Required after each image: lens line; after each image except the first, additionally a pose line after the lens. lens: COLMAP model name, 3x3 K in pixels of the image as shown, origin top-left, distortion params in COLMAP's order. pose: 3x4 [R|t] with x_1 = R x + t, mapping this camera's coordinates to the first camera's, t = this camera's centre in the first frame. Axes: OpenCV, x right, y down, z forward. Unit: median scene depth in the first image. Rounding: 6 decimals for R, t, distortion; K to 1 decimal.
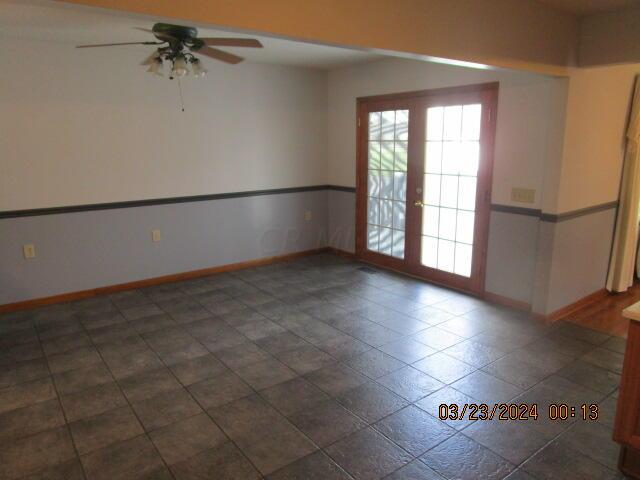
lens RADIAL K [[451.0, 0, 317.0], [0, 451.0, 242.1], [0, 0, 1]] dist [-0.043228, 0.027709]
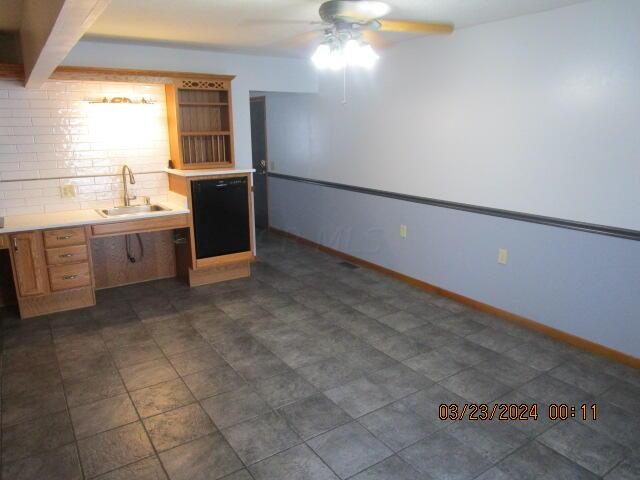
lens RADIAL K [[451.0, 0, 317.0], [0, 451.0, 242.1], [0, 0, 1]] dist [-0.043228, 0.027709]
pose [[-0.048143, 0.247057, -0.967804, 0.566966], [-0.209884, 0.944793, 0.251623, -0.232779], [0.976540, 0.215240, 0.006368, 0.936806]]
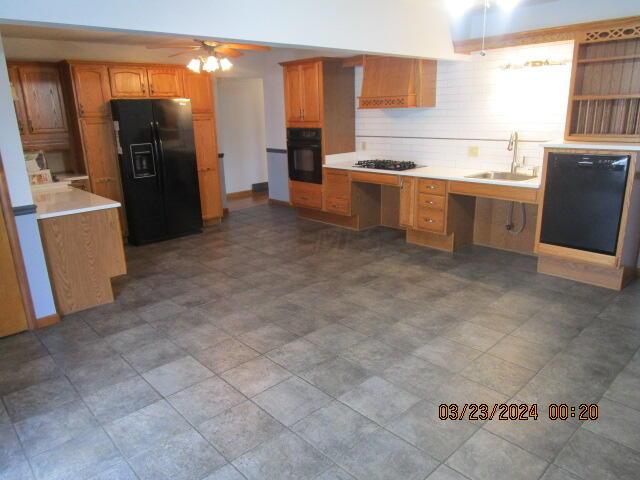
lens RADIAL K [[451.0, 0, 317.0], [0, 451.0, 242.1], [0, 0, 1]] dist [-0.043228, 0.027709]
pose [[-0.993165, 0.066495, -0.095920, 0.011642], [0.012583, 0.878048, 0.478407, -0.343257], [0.116034, 0.473930, -0.872884, 1.556340]]
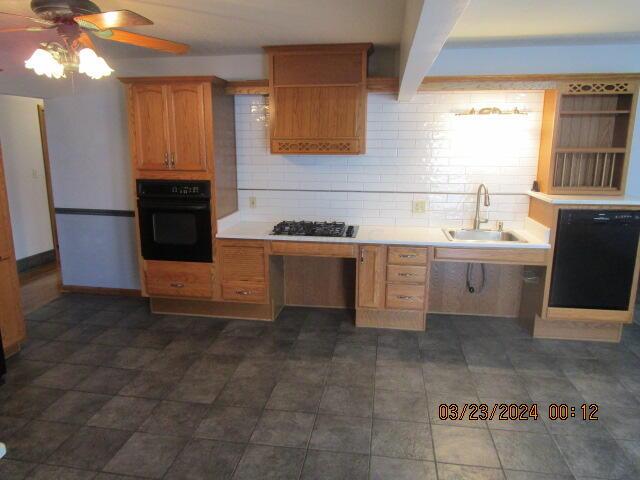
lens RADIAL K [[451.0, 0, 317.0], [0, 451.0, 242.1], [0, 0, 1]] dist [-0.043228, 0.027709]
pose [[-0.715056, 0.156687, -0.681281, 0.398762], [-0.144635, 0.920311, 0.363467, -0.220552], [0.683941, 0.358436, -0.635411, 0.851457]]
